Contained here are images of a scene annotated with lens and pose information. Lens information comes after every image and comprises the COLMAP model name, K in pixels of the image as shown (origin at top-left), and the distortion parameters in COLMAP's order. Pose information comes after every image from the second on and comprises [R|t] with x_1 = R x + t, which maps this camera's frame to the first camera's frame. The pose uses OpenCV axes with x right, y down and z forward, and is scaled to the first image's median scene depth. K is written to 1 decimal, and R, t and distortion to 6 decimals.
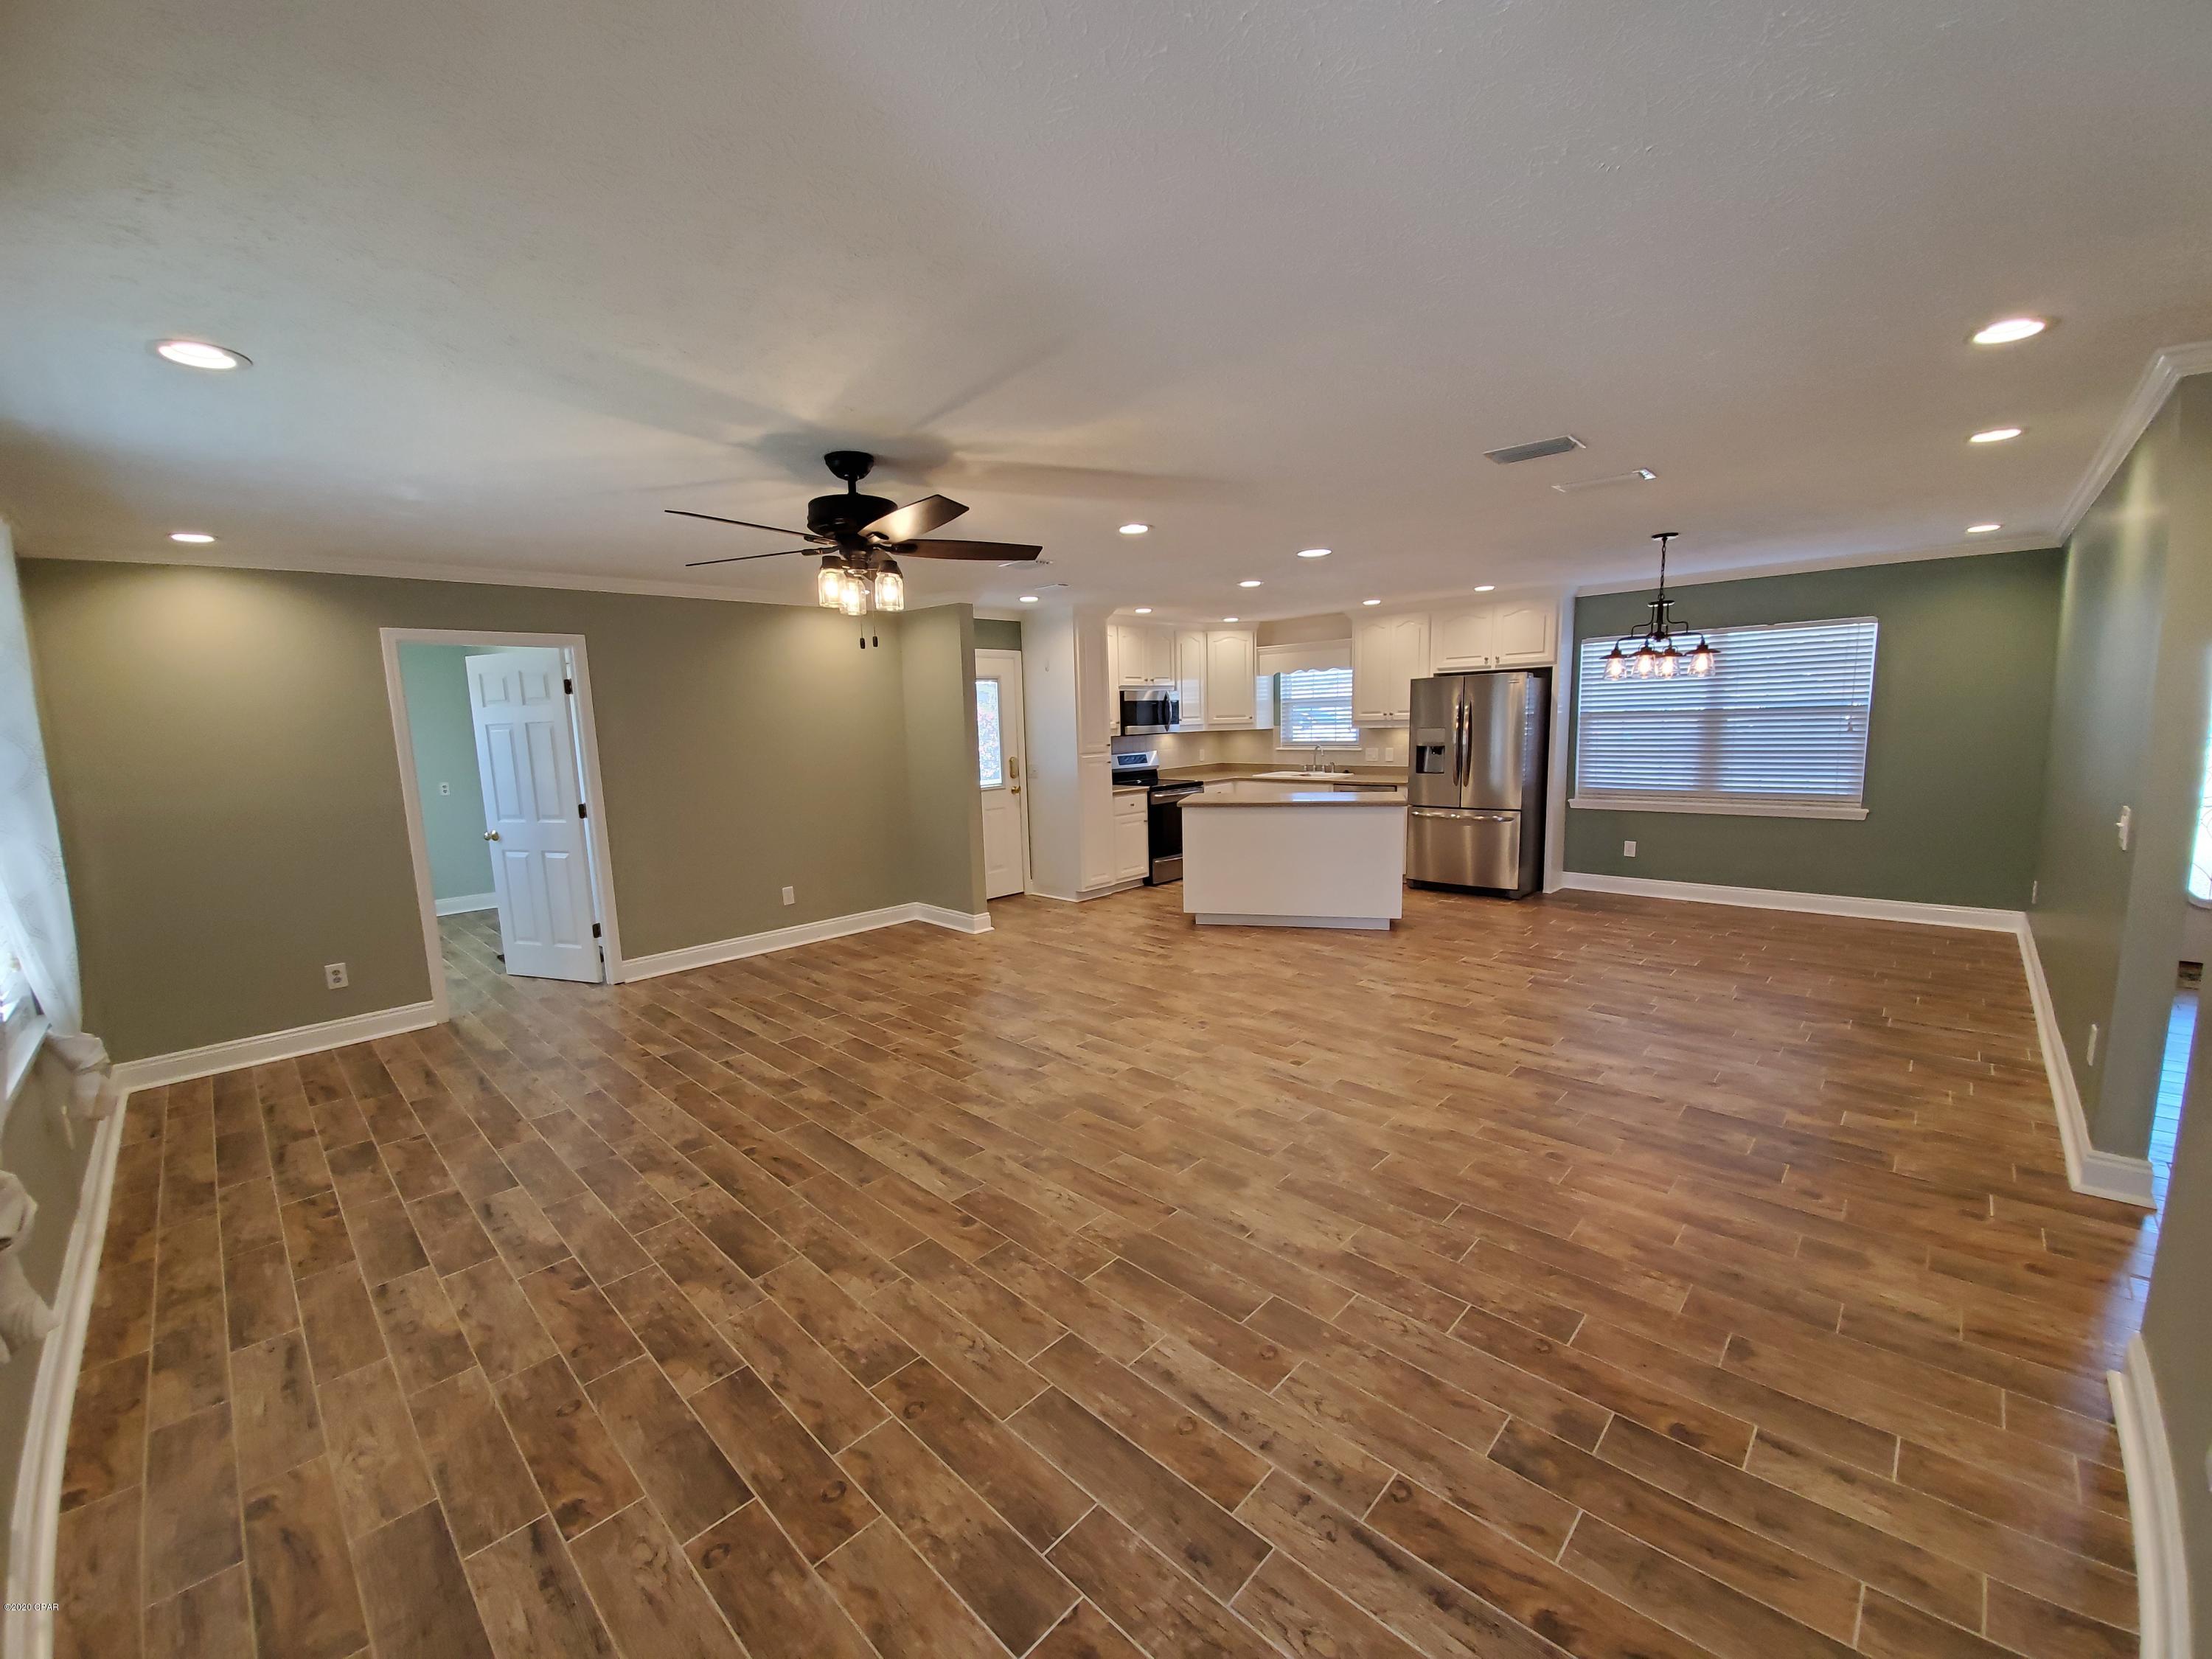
lens RADIAL K [[889.5, 0, 1106.0], [0, 889.5, 829.5], [0, 0, 1]] dist [0.002311, -0.007185]
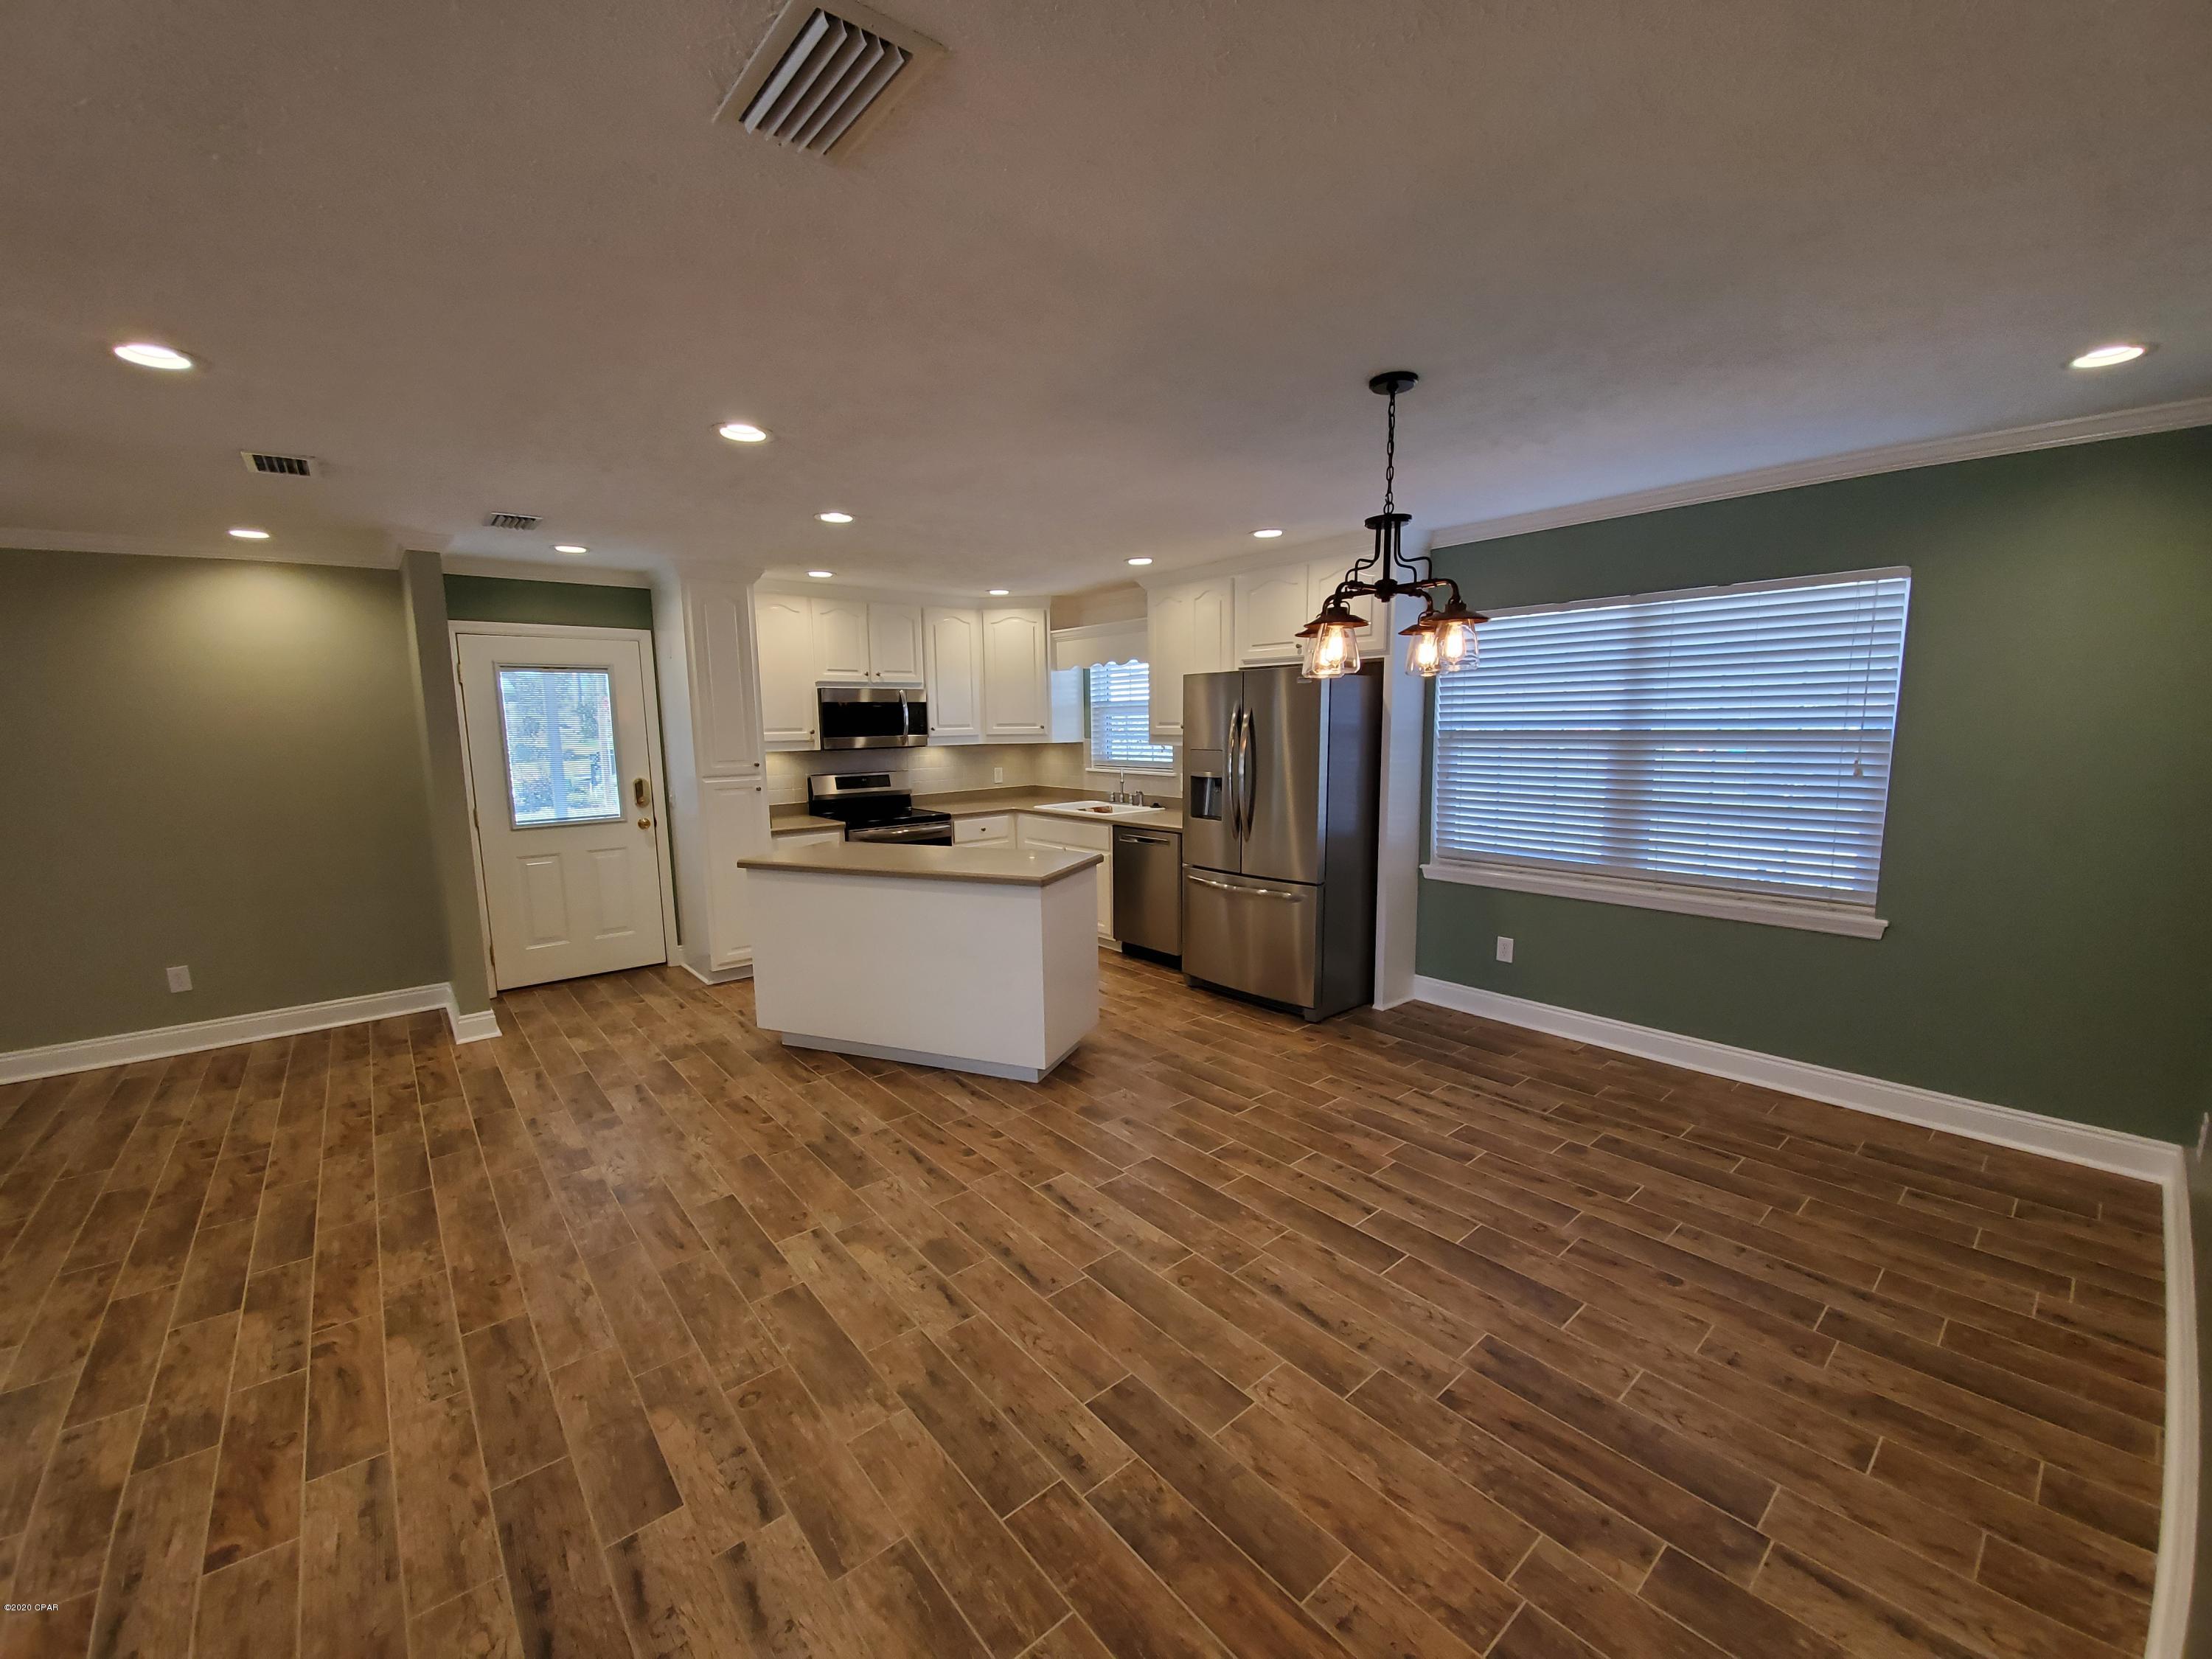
lens RADIAL K [[886.2, 0, 1094.8], [0, 886.2, 834.9], [0, 0, 1]] dist [0.001911, -0.011687]
pose [[0.993823, 0.029560, -0.106968, 0.360615], [-0.028788, 0.999547, 0.008753, -0.055325], [0.107178, -0.005620, 0.994224, 0.342597]]
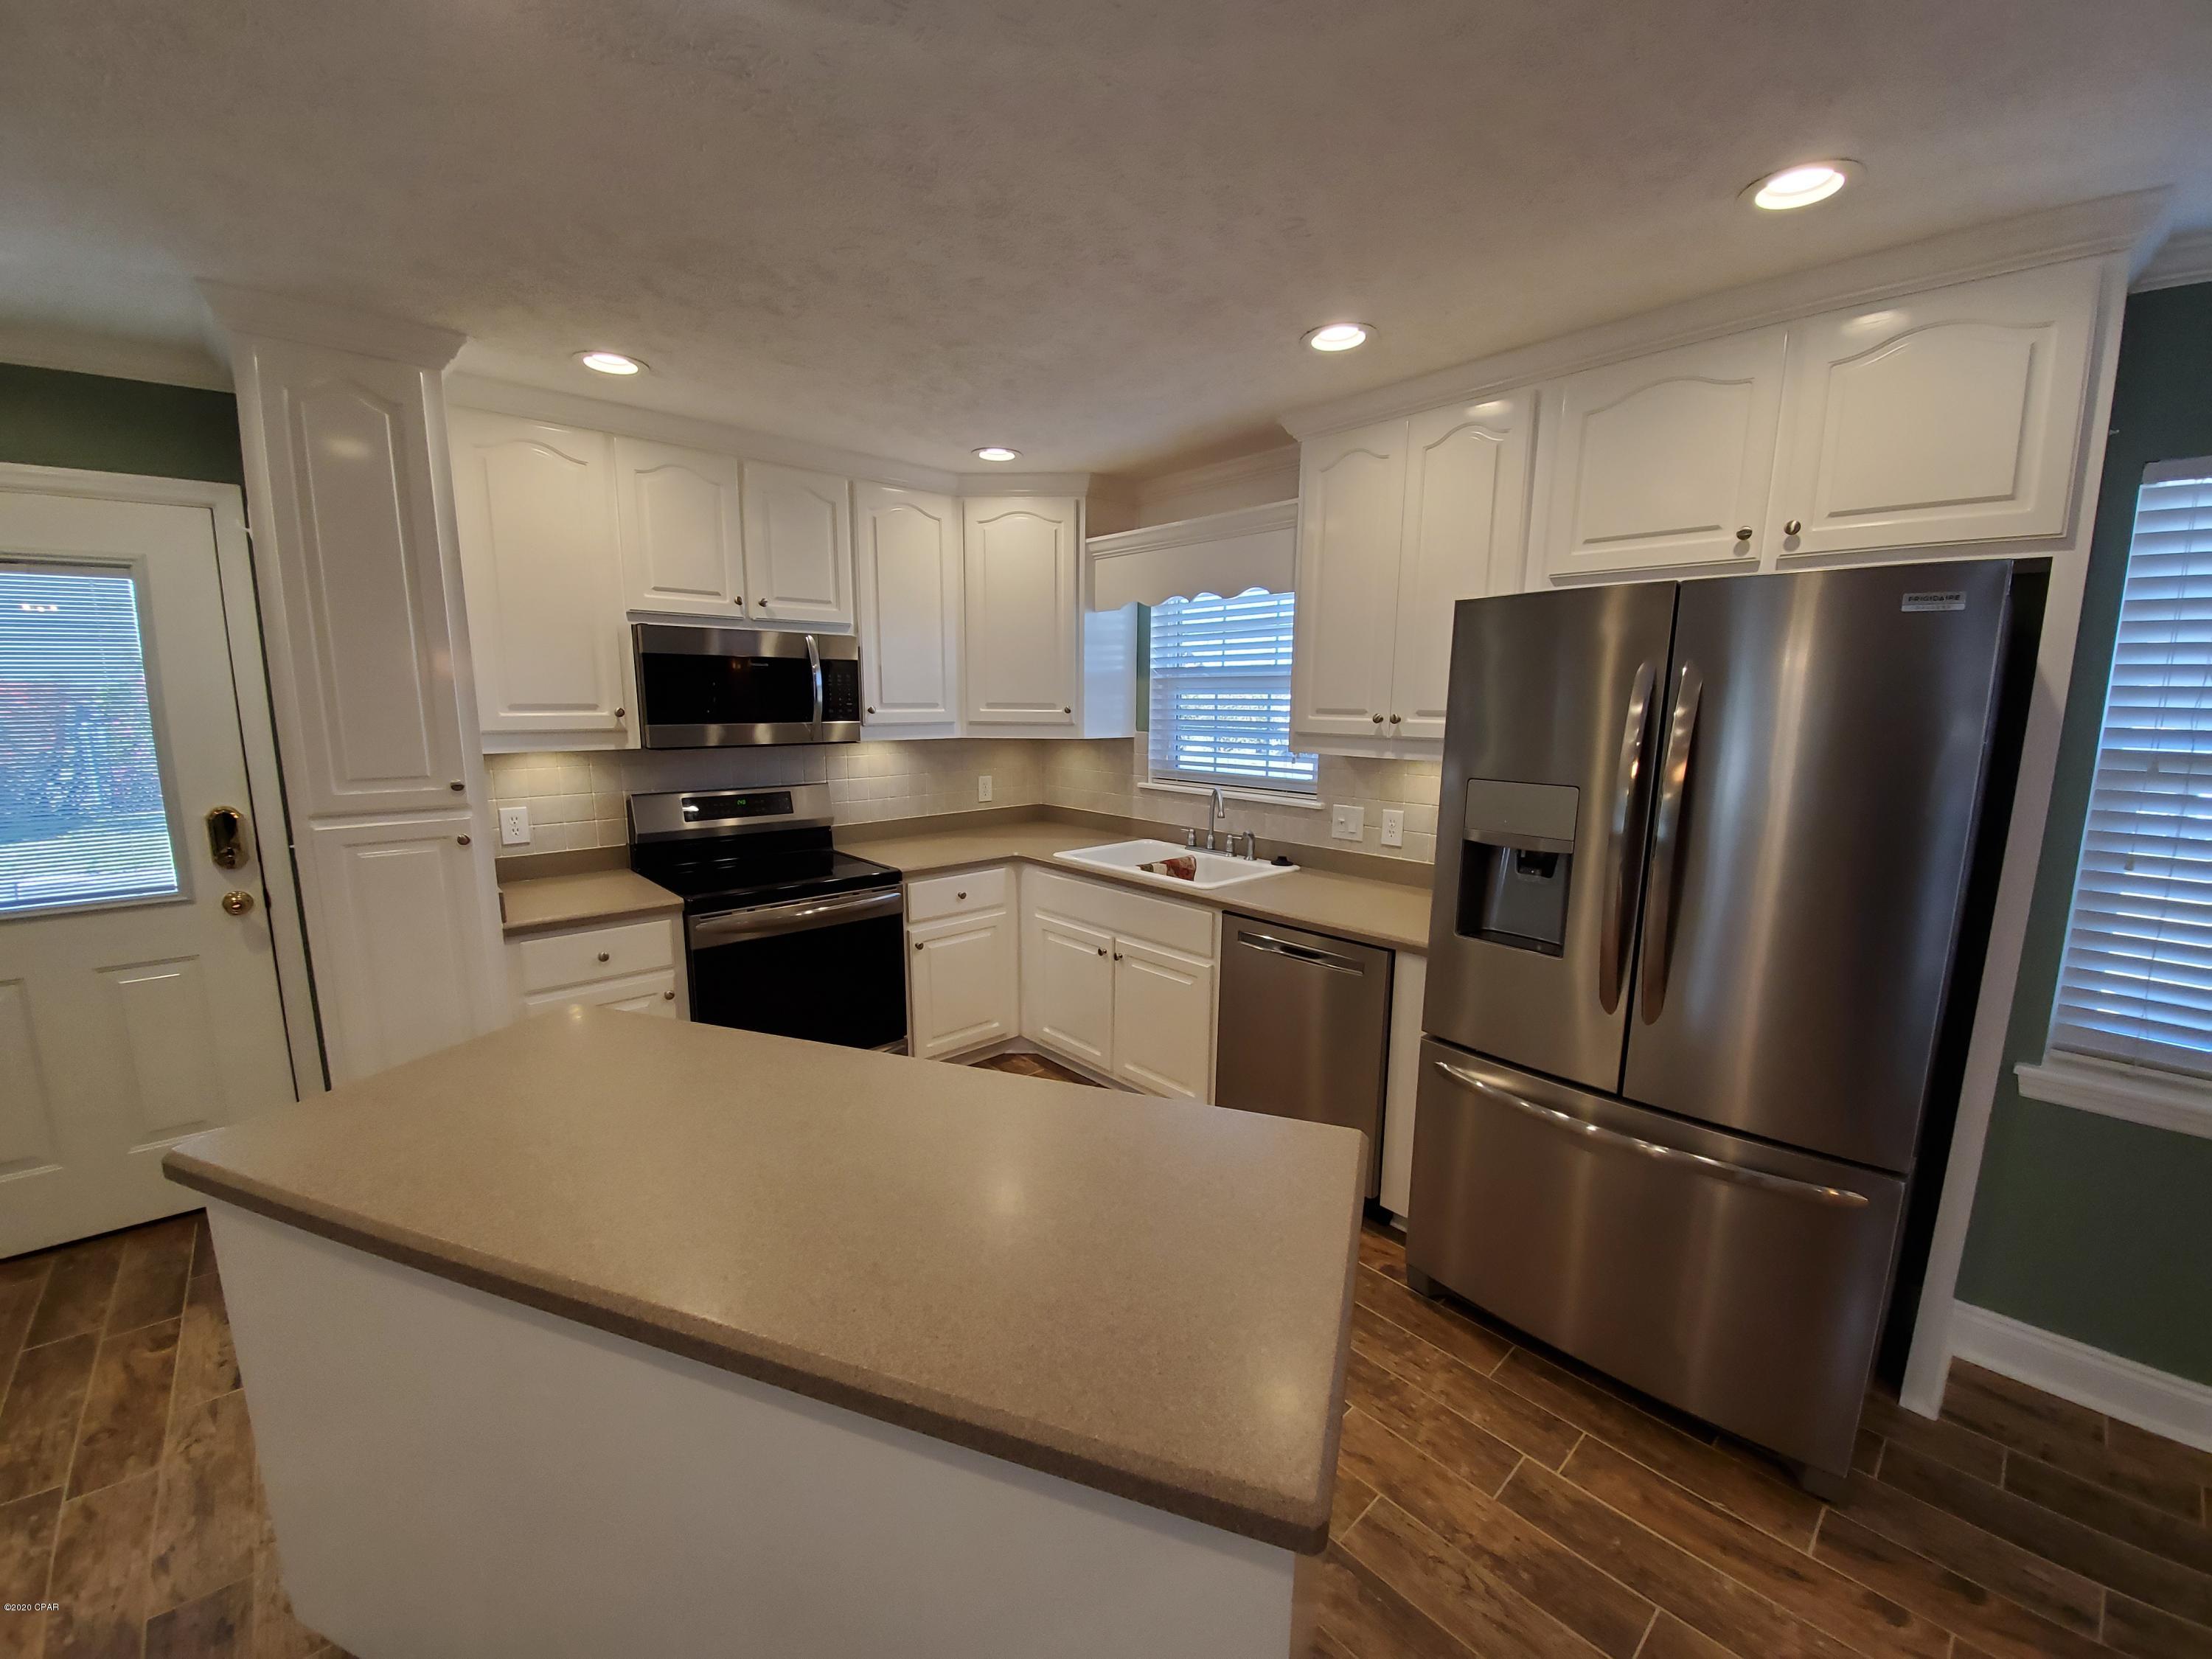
lens RADIAL K [[886.2, 0, 1094.8], [0, 886.2, 834.9], [0, 0, 1]] dist [0.001911, -0.011687]
pose [[0.996747, 0.047807, -0.064876, 0.257604], [-0.045721, 0.998400, 0.033258, -0.102882], [0.066363, -0.030184, 0.997339, 0.732632]]
